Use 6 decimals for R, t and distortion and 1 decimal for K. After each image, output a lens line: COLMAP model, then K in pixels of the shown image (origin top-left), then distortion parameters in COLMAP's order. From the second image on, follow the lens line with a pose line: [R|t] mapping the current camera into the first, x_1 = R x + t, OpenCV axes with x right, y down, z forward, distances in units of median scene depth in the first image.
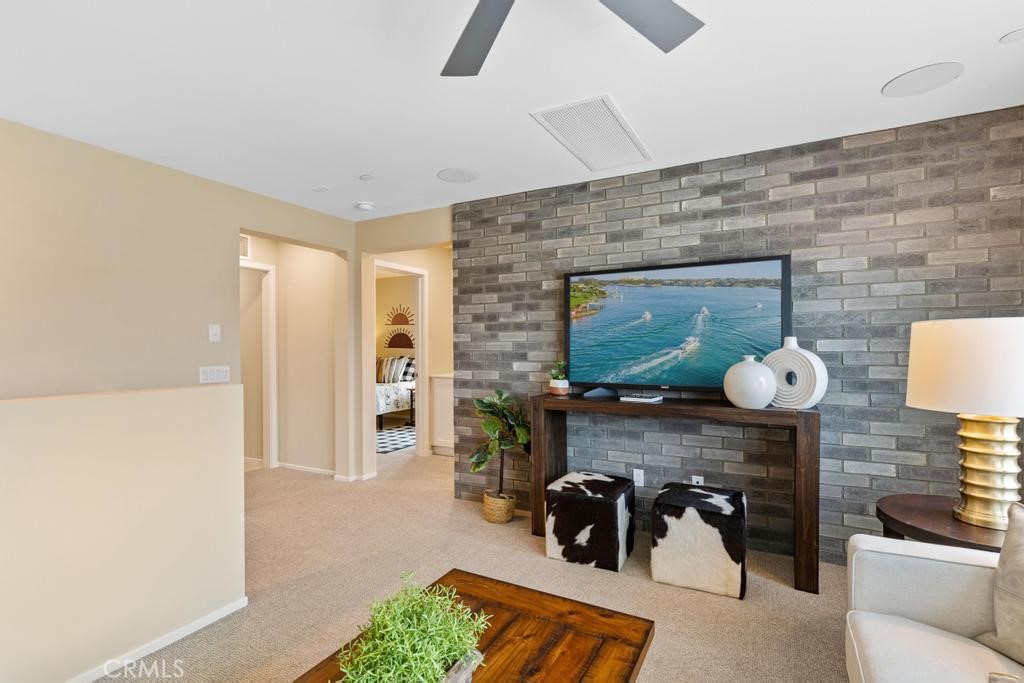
lens RADIAL K [[496.1, 0, 510.1], [0, 496.1, 342.9], [0, 0, 1]] dist [-0.002854, -0.000540]
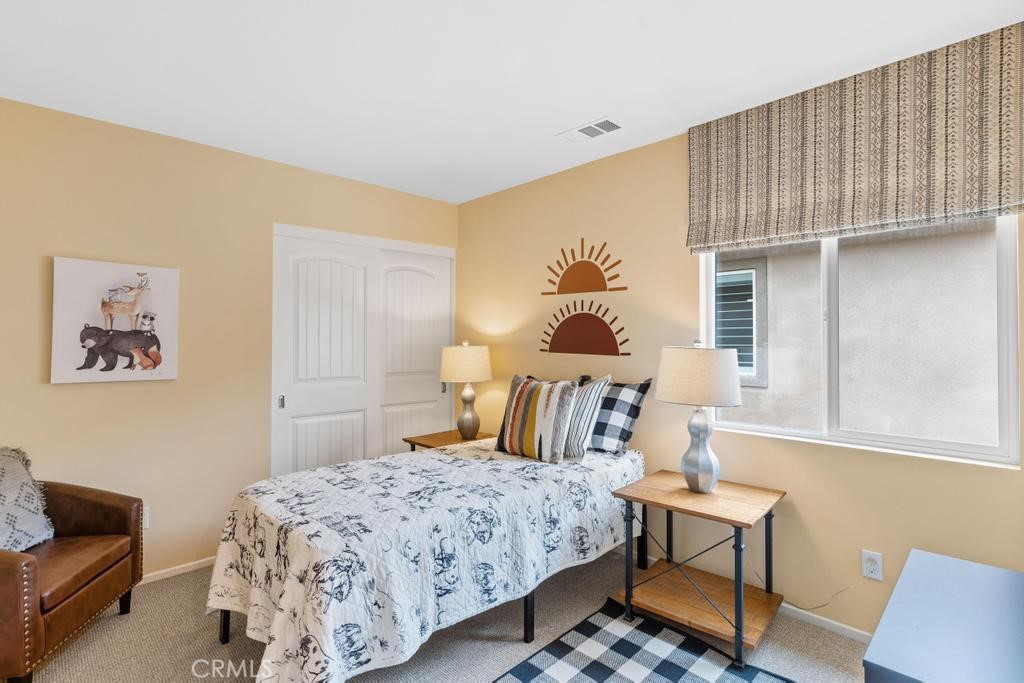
lens RADIAL K [[496.1, 0, 508.7], [0, 496.1, 343.3], [0, 0, 1]] dist [-0.002854, -0.000540]
pose [[0.954338, 0.008717, -0.298602, -0.169574], [-0.008151, 0.999962, 0.003140, 0.001758], [0.298618, -0.000563, 0.954373, 0.654962]]
